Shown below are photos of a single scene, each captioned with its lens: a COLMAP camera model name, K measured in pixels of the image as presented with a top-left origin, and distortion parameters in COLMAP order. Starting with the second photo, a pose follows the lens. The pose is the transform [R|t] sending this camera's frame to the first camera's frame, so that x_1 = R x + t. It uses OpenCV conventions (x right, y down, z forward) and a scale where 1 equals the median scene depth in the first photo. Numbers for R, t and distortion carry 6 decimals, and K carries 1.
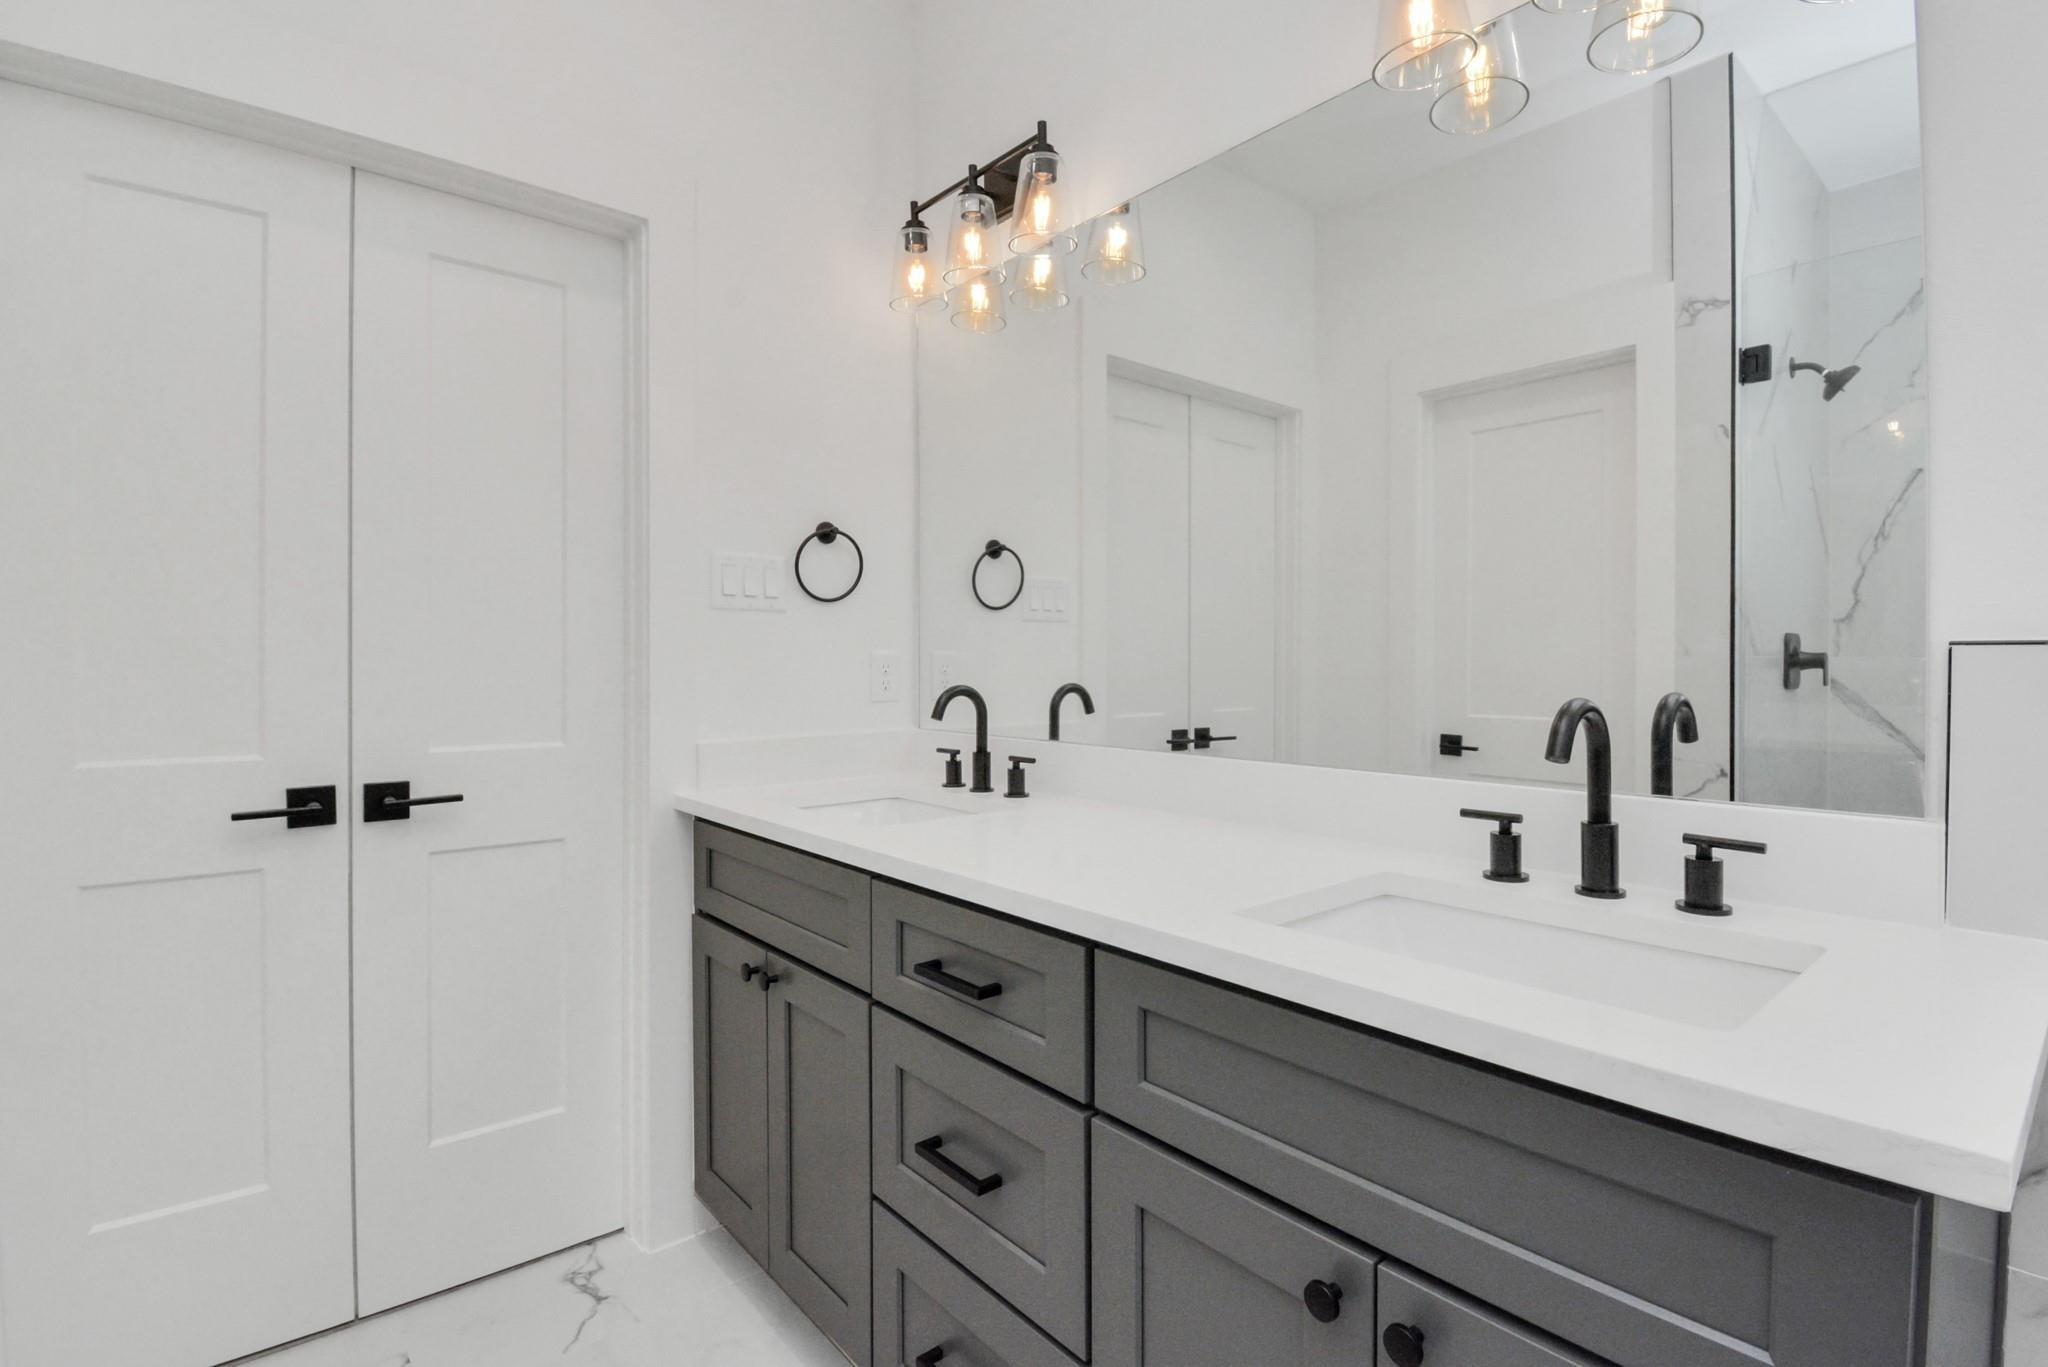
lens RADIAL K [[983.5, 0, 1019.6], [0, 983.5, 715.8], [0, 0, 1]] dist [0.000001, -0.000160]
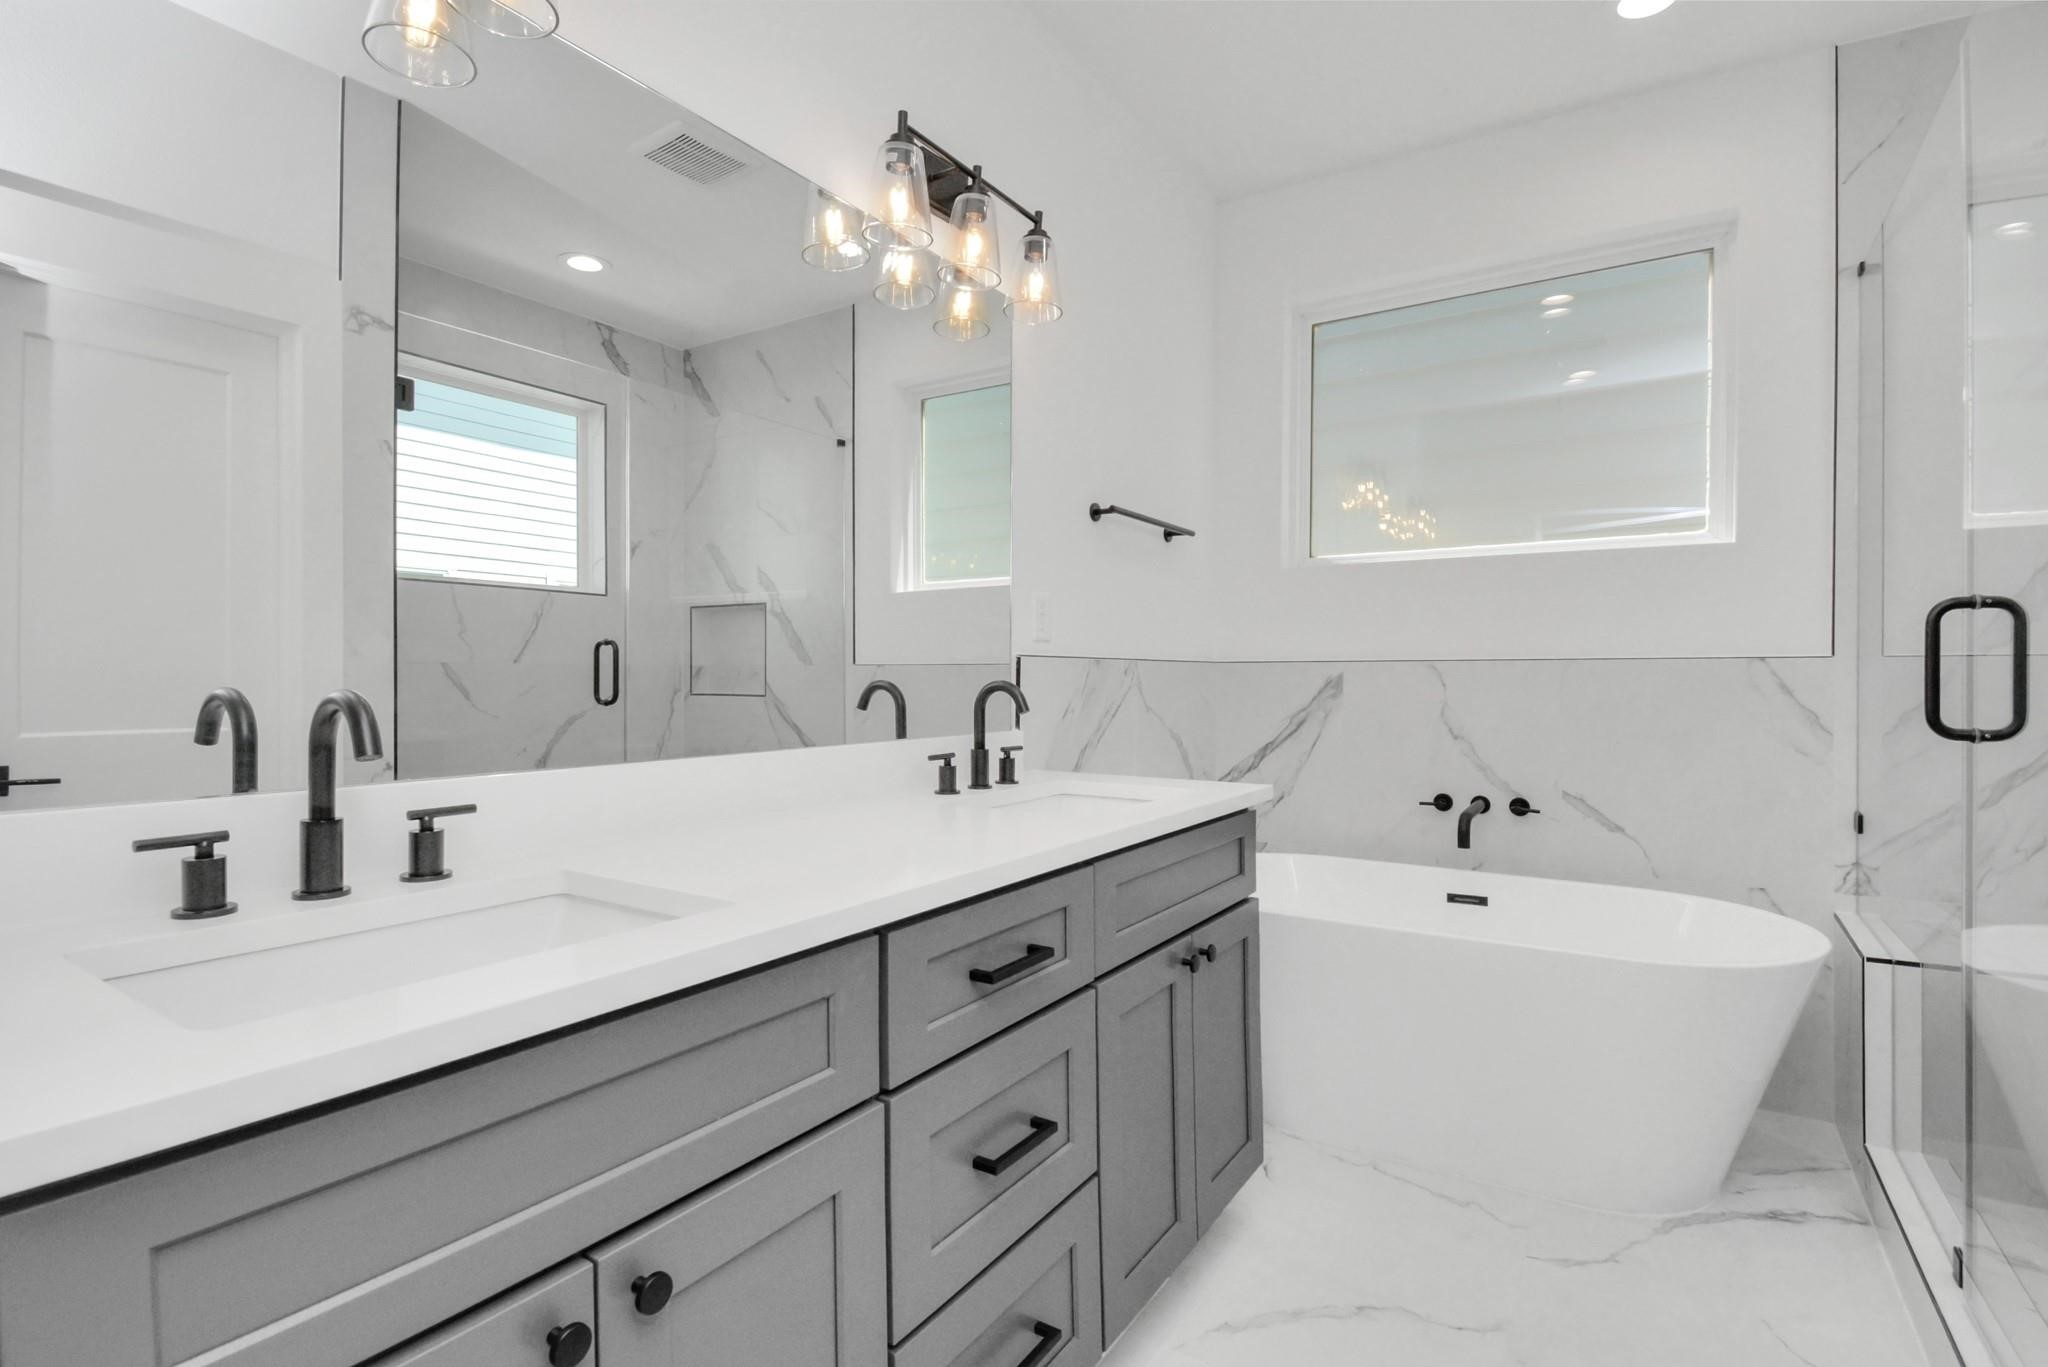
lens RADIAL K [[974.4, 0, 1002.1], [0, 974.4, 687.0], [0, 0, 1]] dist [0.021980, -0.026211]
pose [[-0.266064, -0.027437, 0.963565, -0.935404], [0.036551, 0.998589, 0.038527, -0.061081], [-0.963262, 0.045470, -0.264685, 1.134369]]
